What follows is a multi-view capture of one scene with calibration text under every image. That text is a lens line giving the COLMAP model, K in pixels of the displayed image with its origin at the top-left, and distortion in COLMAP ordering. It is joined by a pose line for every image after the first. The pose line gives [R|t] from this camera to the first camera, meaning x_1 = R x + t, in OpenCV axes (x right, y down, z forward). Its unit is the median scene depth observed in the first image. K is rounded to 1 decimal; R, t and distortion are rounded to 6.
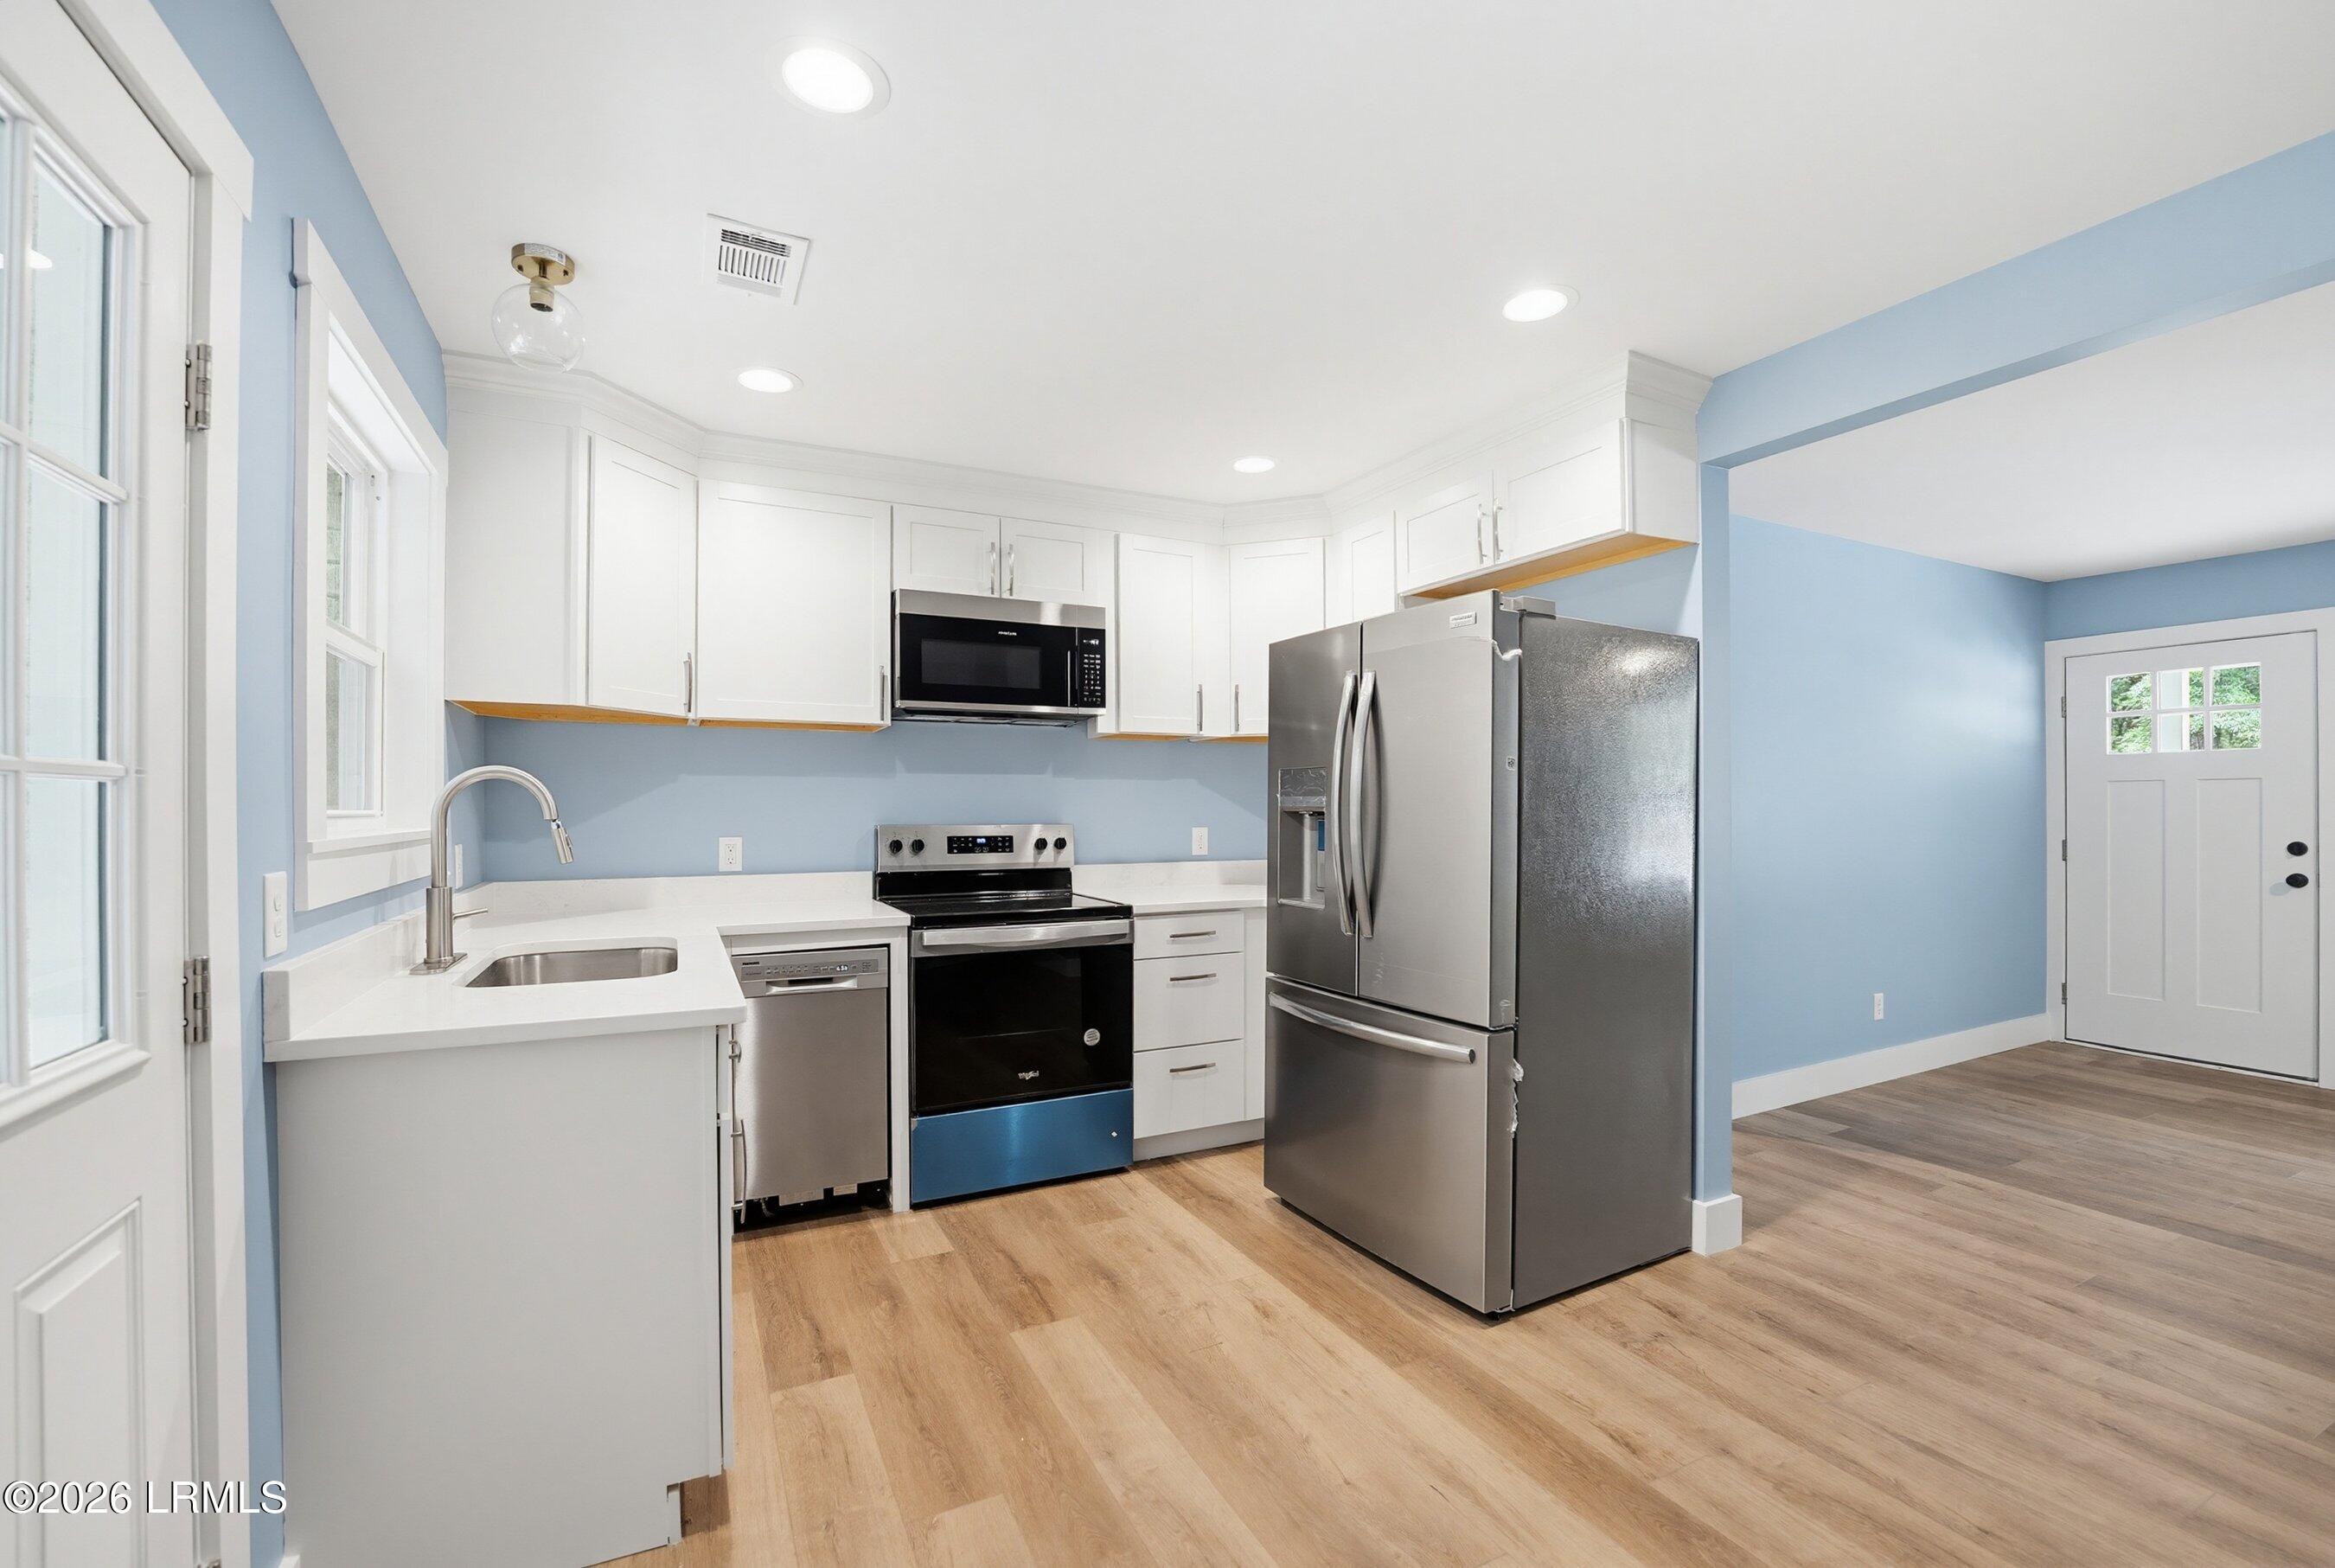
lens RADIAL K [[983.8, 0, 1169.4], [0, 983.8, 815.4], [0, 0, 1]] dist [-0.020734, 0.000297]
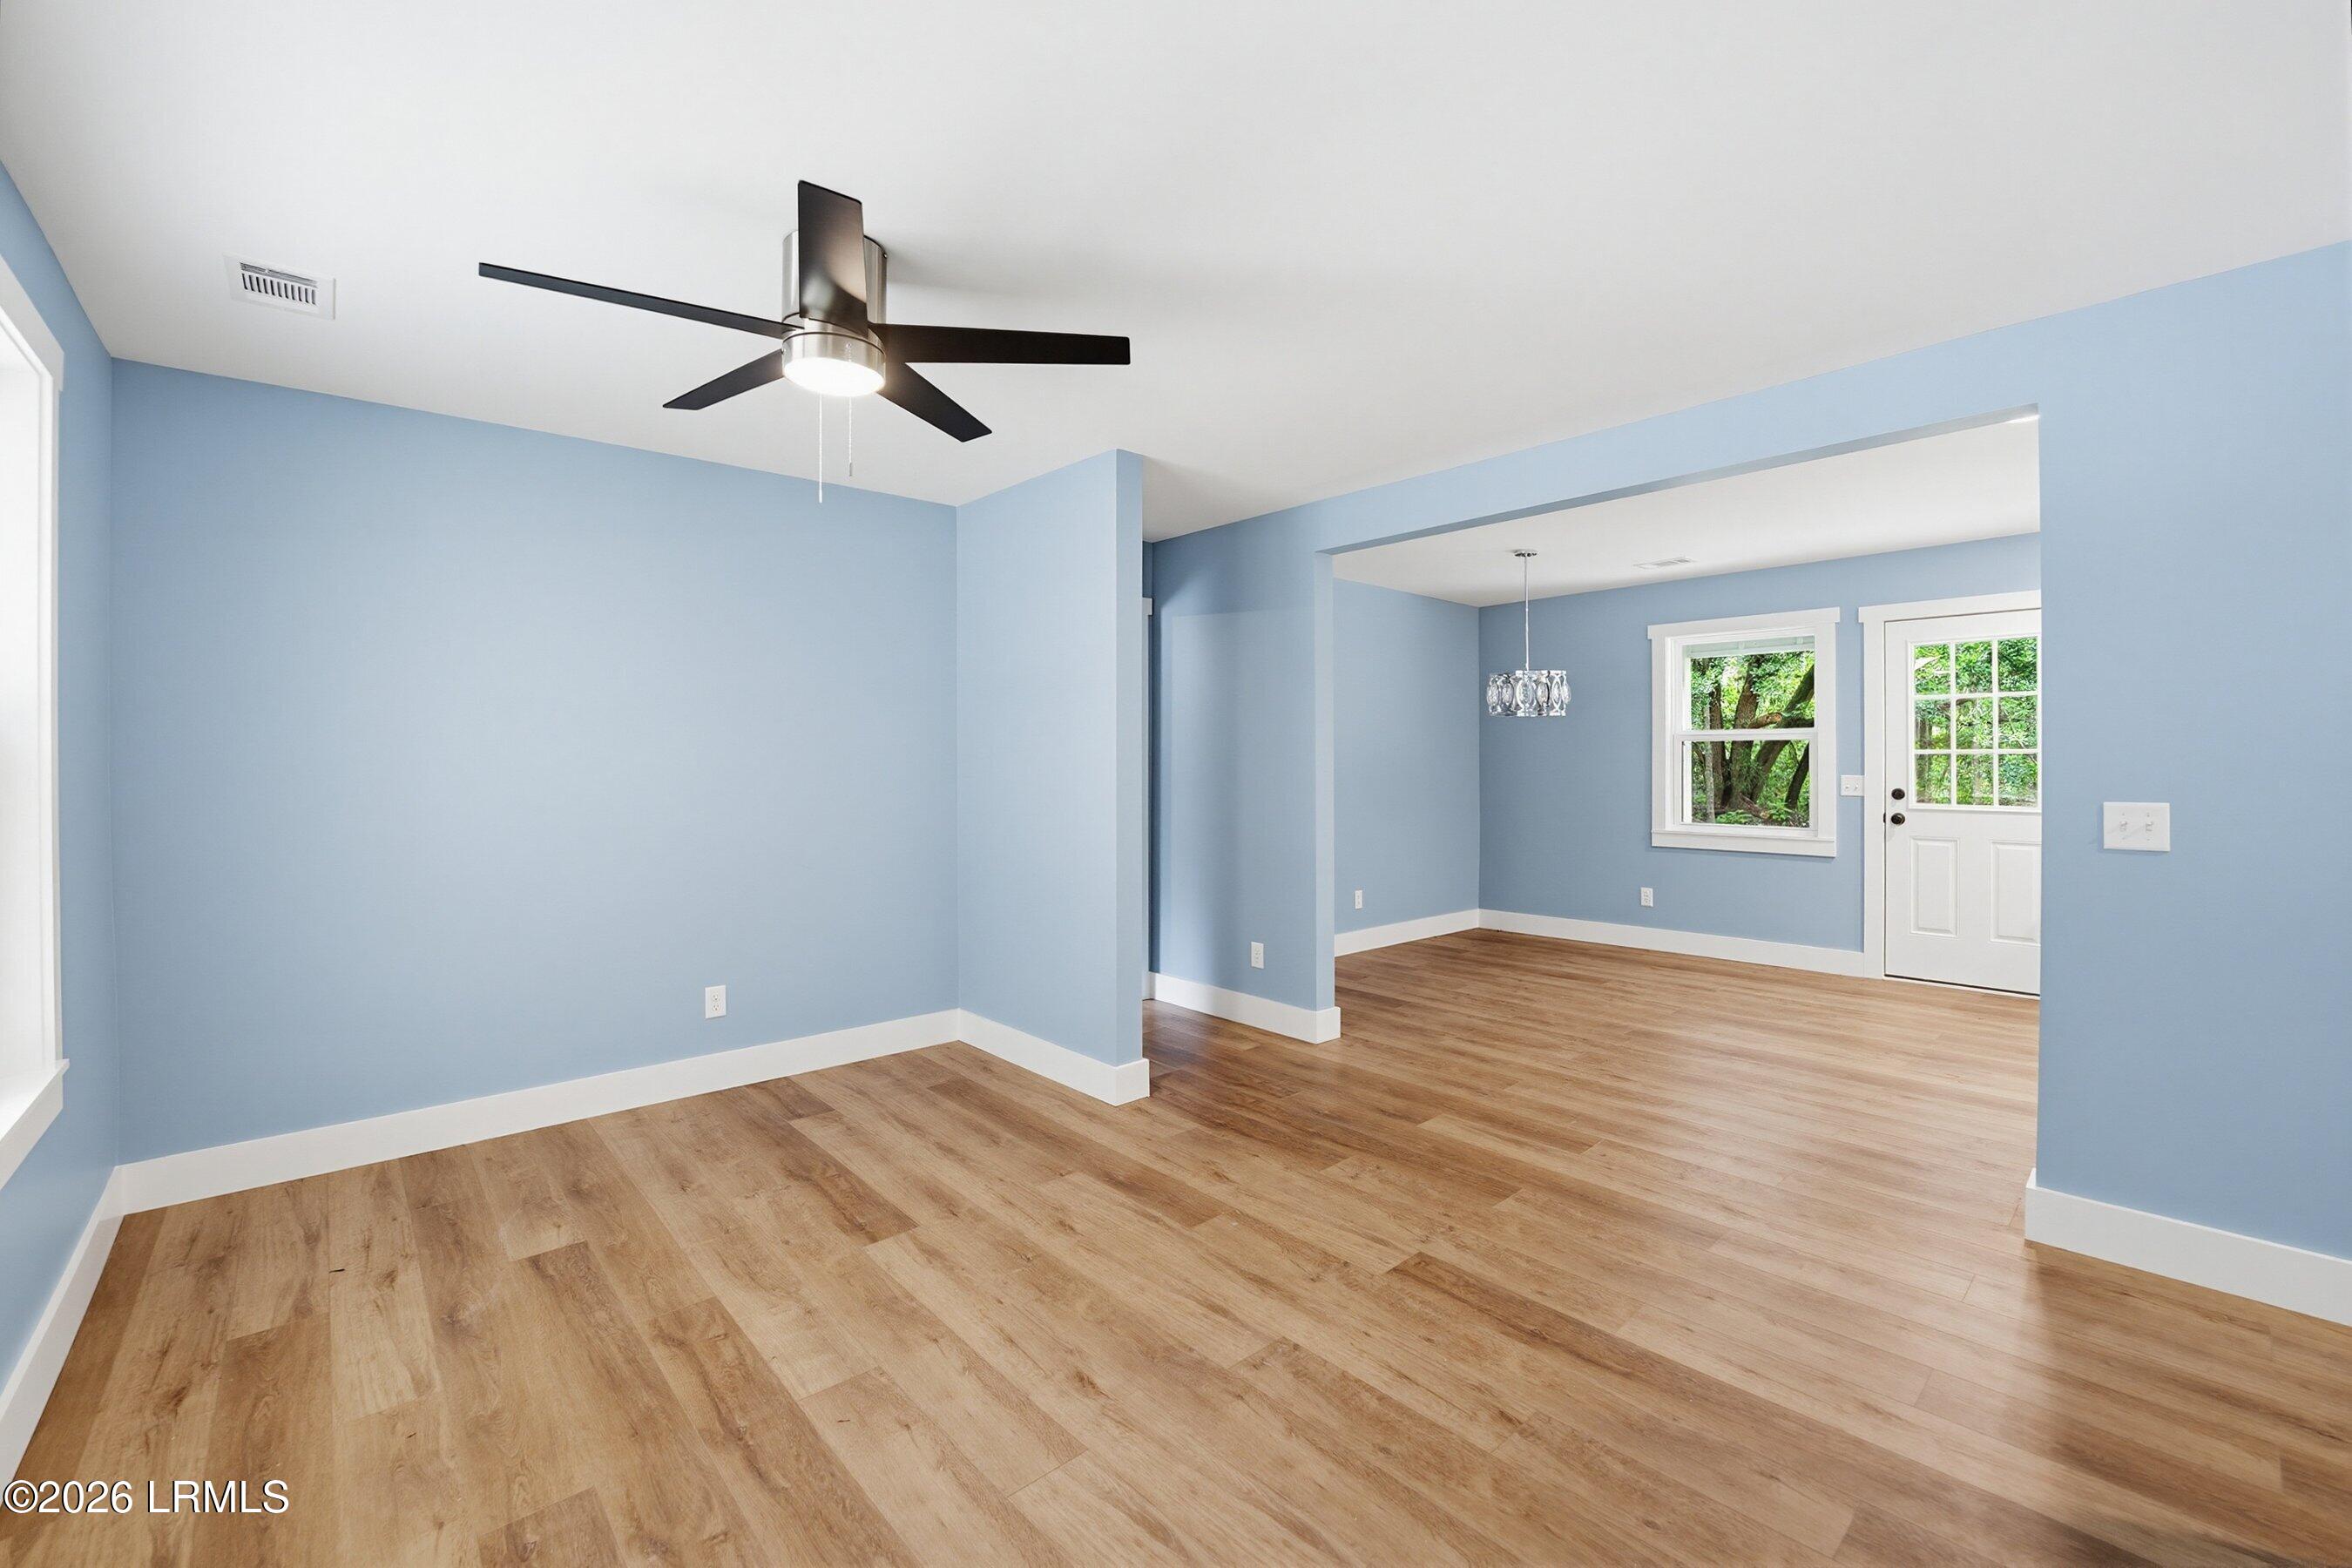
lens RADIAL K [[961.7, 0, 1190.9], [0, 961.7, 752.5], [0, 0, 1]] dist [-0.014746, -0.000166]
pose [[-0.962731, 0.008113, -0.270340, 1.376051], [0.008396, 0.999965, 0.000112, -0.026942], [0.270331, -0.002162, -0.962765, 1.427062]]
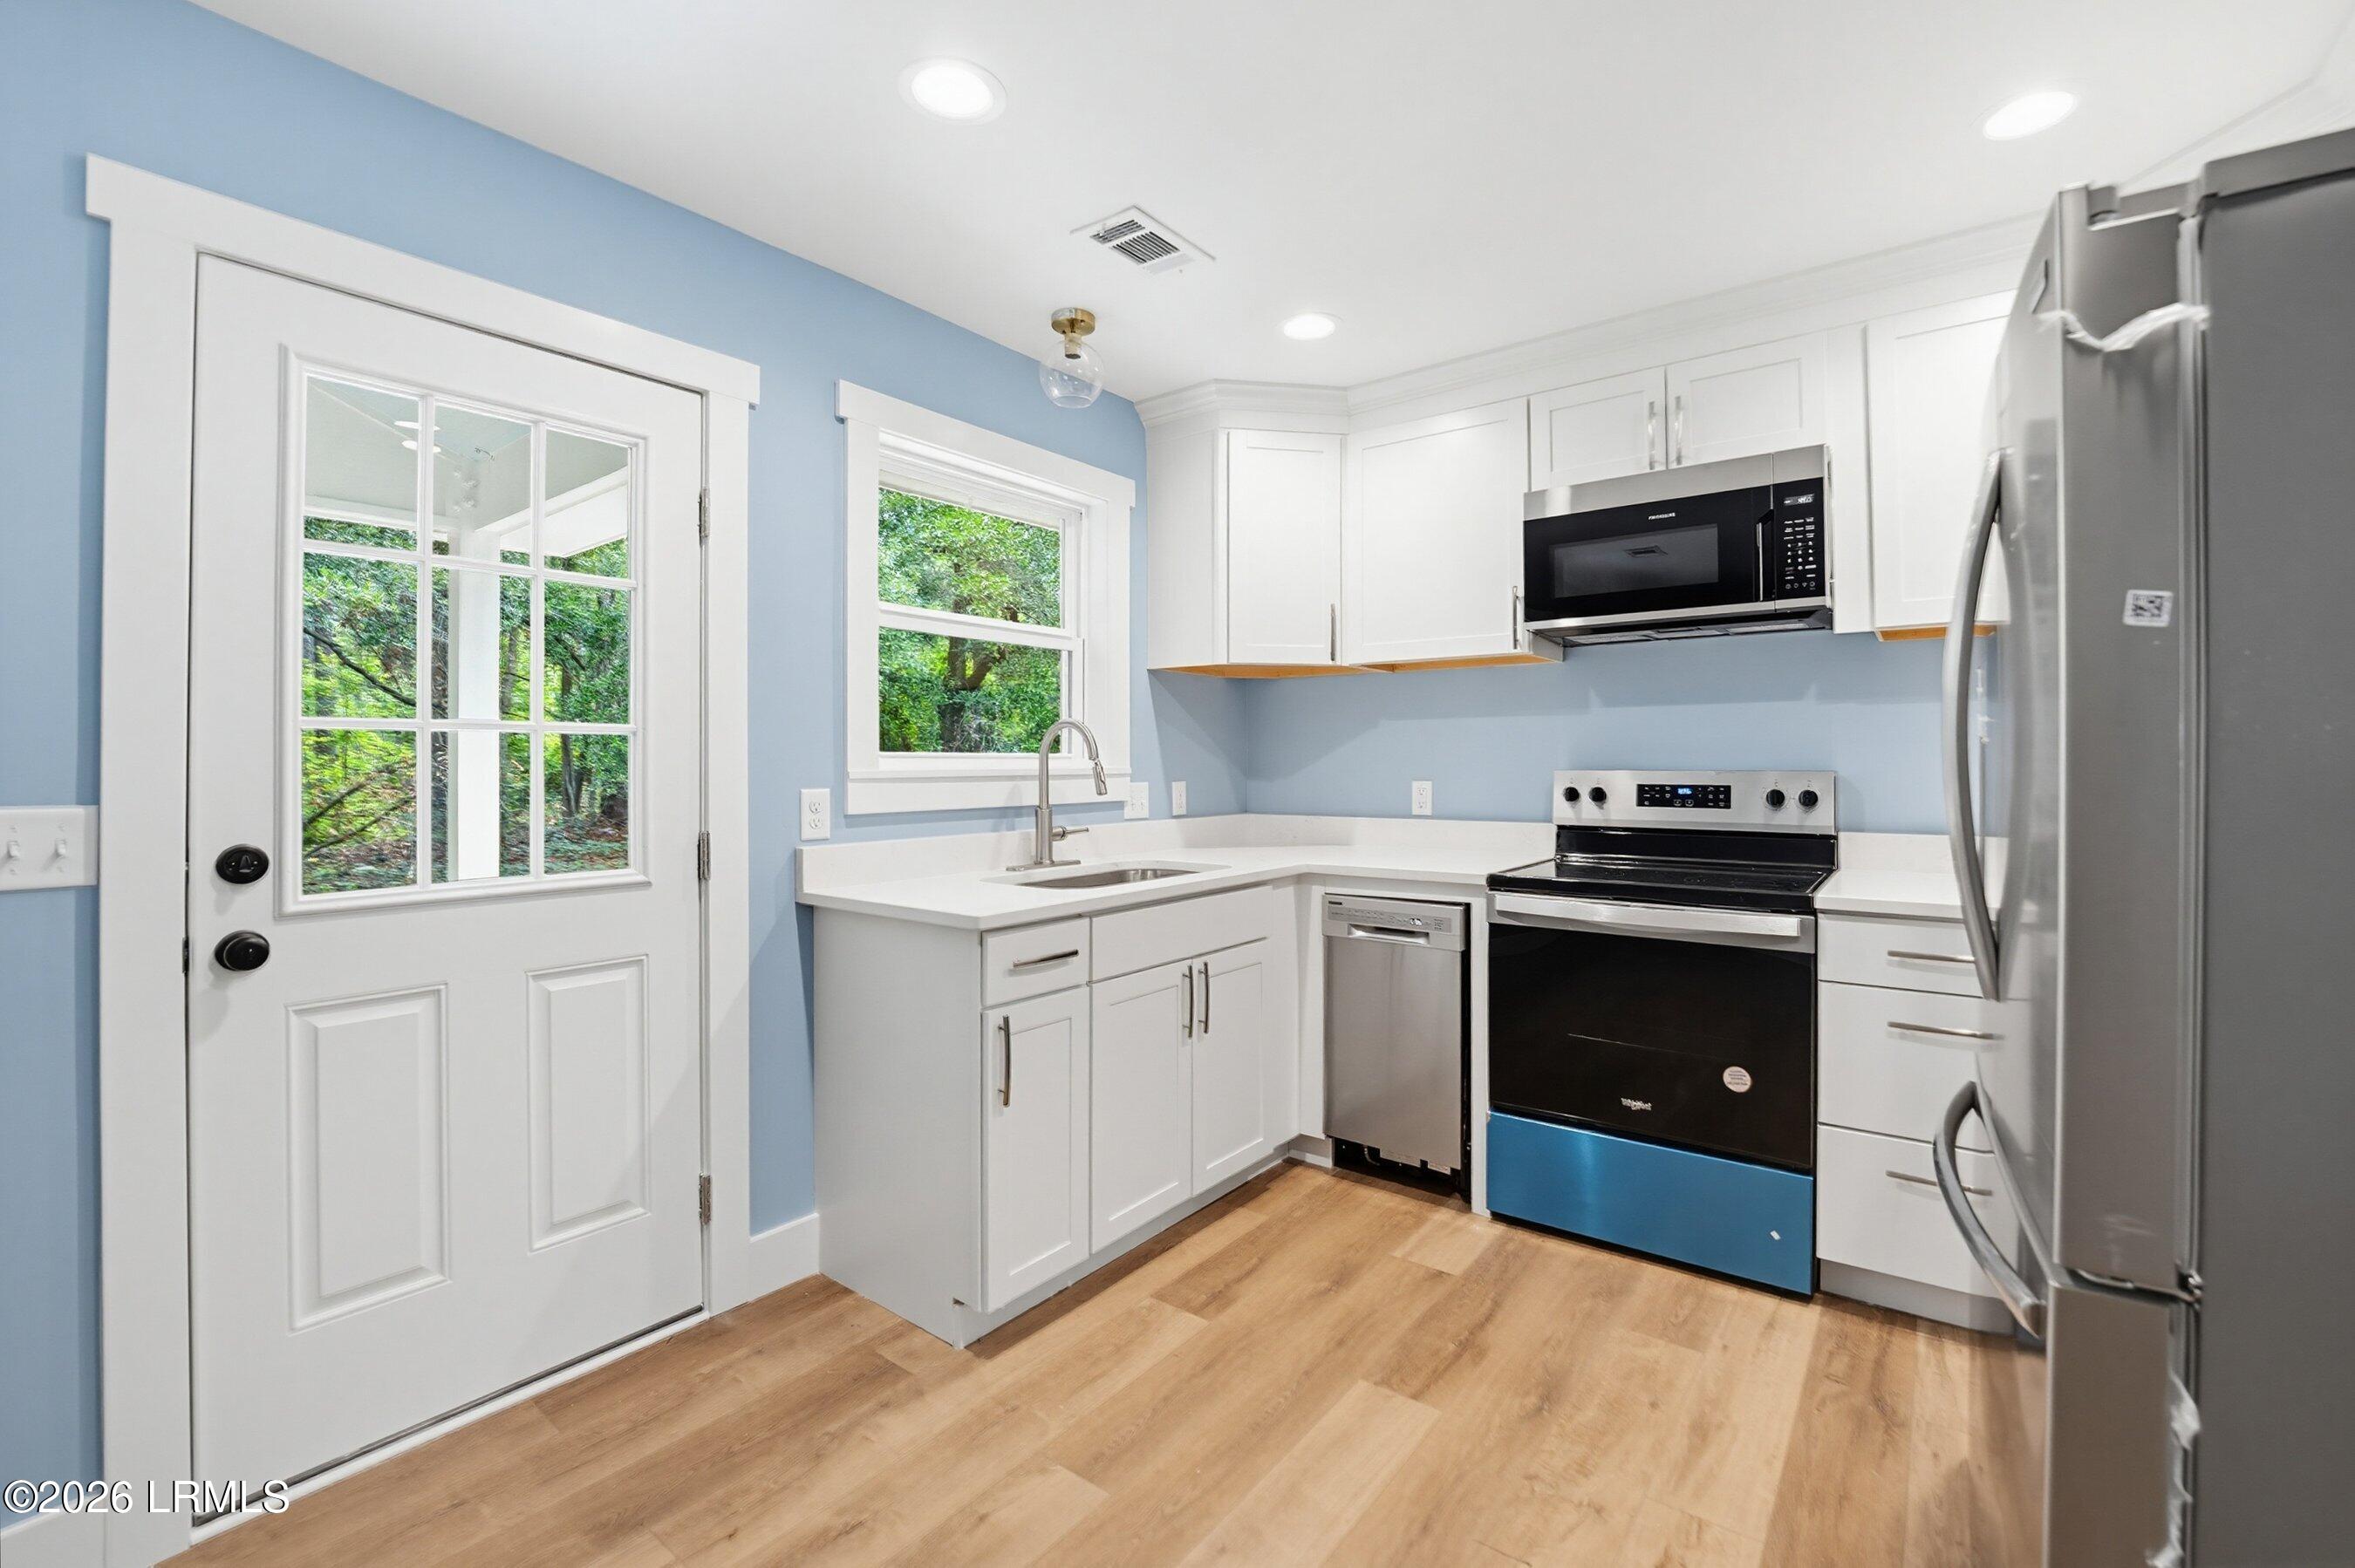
lens RADIAL K [[1005.1, 0, 1201.2], [0, 1005.1, 758.9], [0, 0, 1]] dist [-0.024419, 0.000124]
pose [[0.446181, -0.003207, -0.894937, 0.385372], [-0.000971, 0.999991, -0.004067, 0.004771], [0.894942, 0.002684, 0.446174, 0.361811]]
